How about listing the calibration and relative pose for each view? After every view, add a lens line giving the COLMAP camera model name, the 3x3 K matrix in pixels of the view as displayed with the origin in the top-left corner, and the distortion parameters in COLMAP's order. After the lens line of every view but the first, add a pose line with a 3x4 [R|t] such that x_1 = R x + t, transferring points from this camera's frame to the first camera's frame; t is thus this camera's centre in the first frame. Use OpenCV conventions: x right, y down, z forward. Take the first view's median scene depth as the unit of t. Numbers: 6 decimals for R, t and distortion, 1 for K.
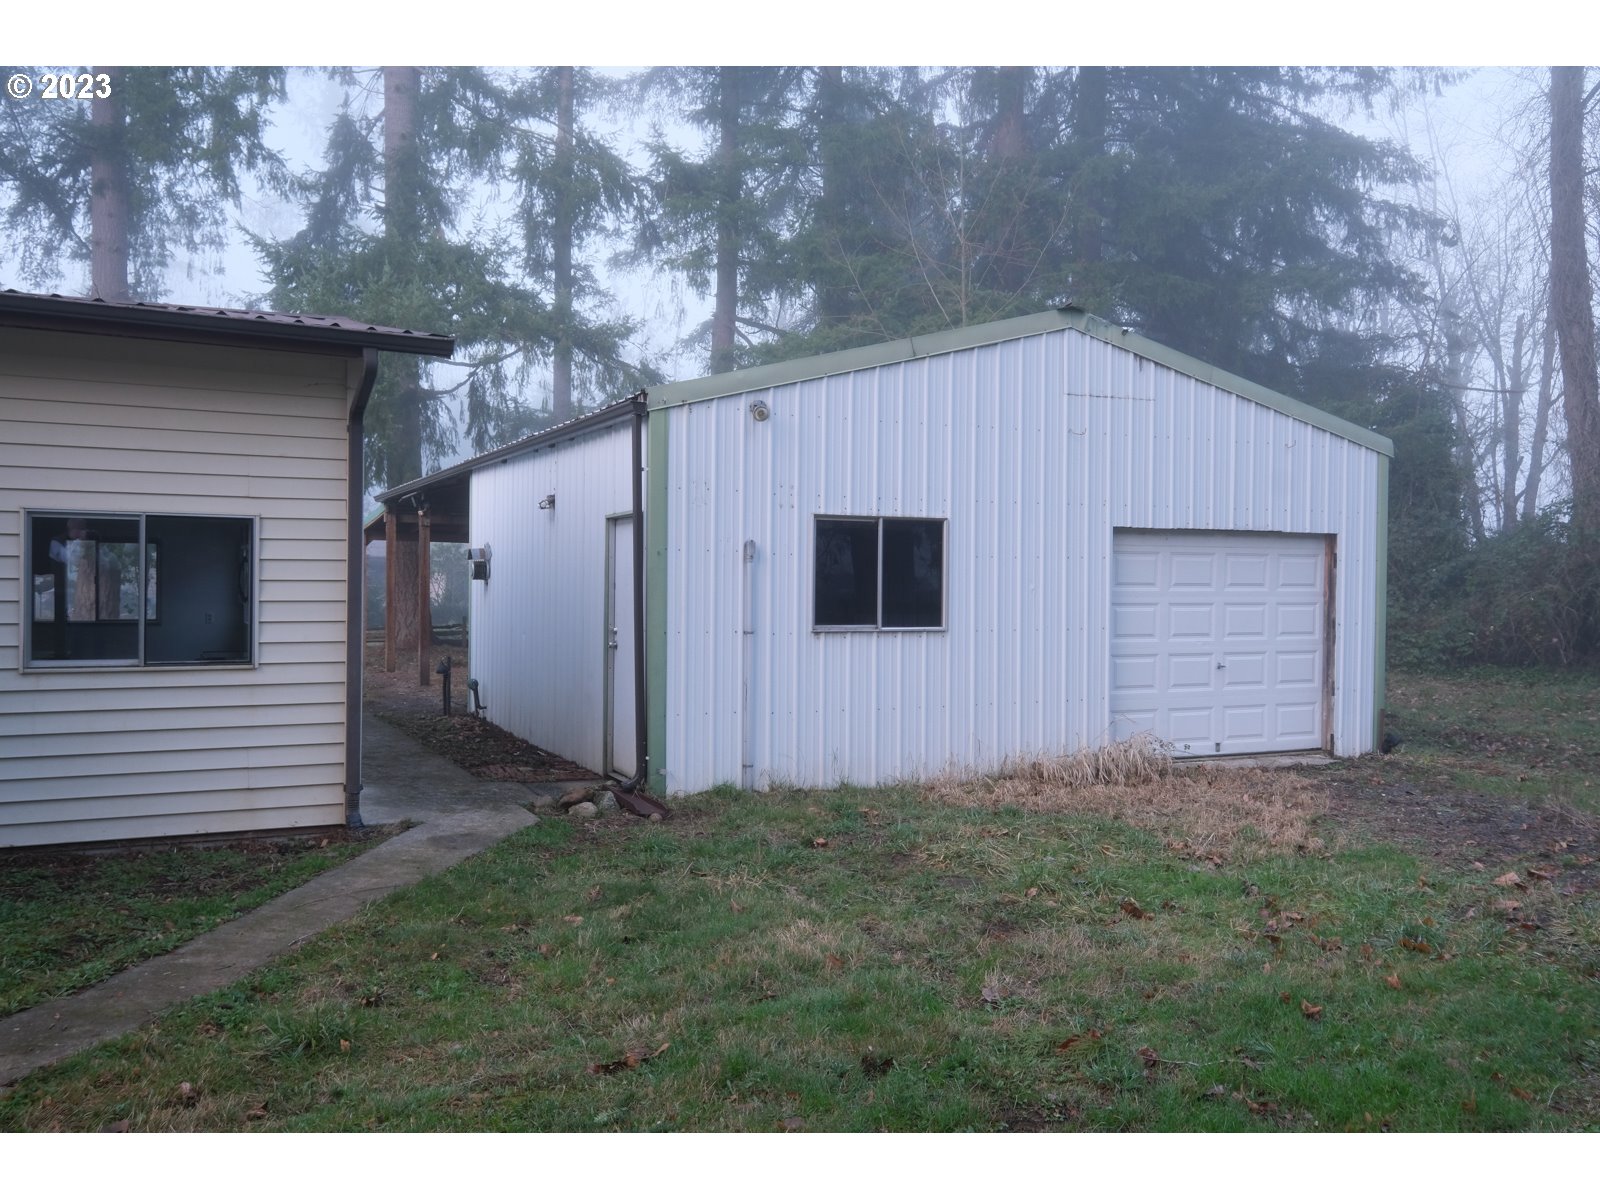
lens RADIAL K [[1427.4, 0, 800.0], [0, 1427.4, 600.0], [0, 0, 1]] dist [-0.000116, 0.000761]
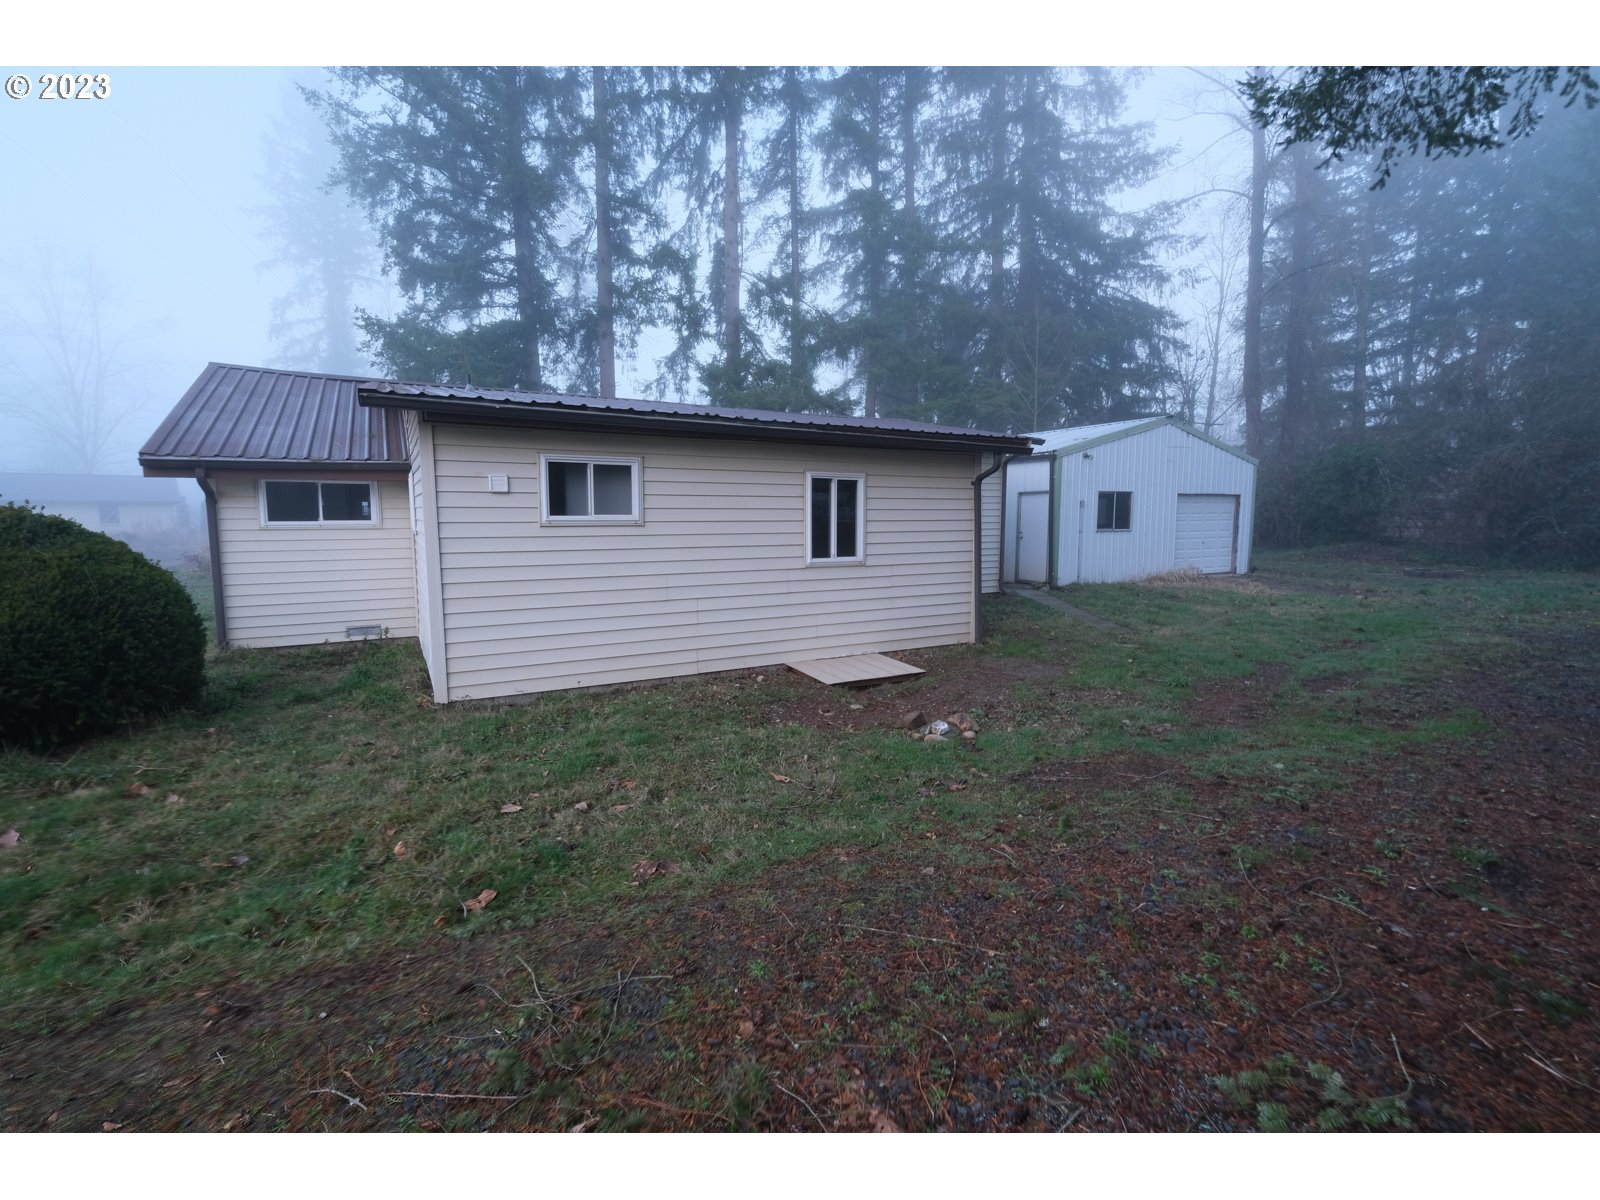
lens RADIAL K [[729.6, 0, 800.0], [0, 729.6, 600.0], [0, 0, 1]] dist [-0.001589, -0.000182]
pose [[0.999317, -0.012099, 0.034910, -0.587067], [0.008135, 0.993727, 0.111533, -0.008510], [-0.036040, -0.111173, 0.993147, -0.441304]]
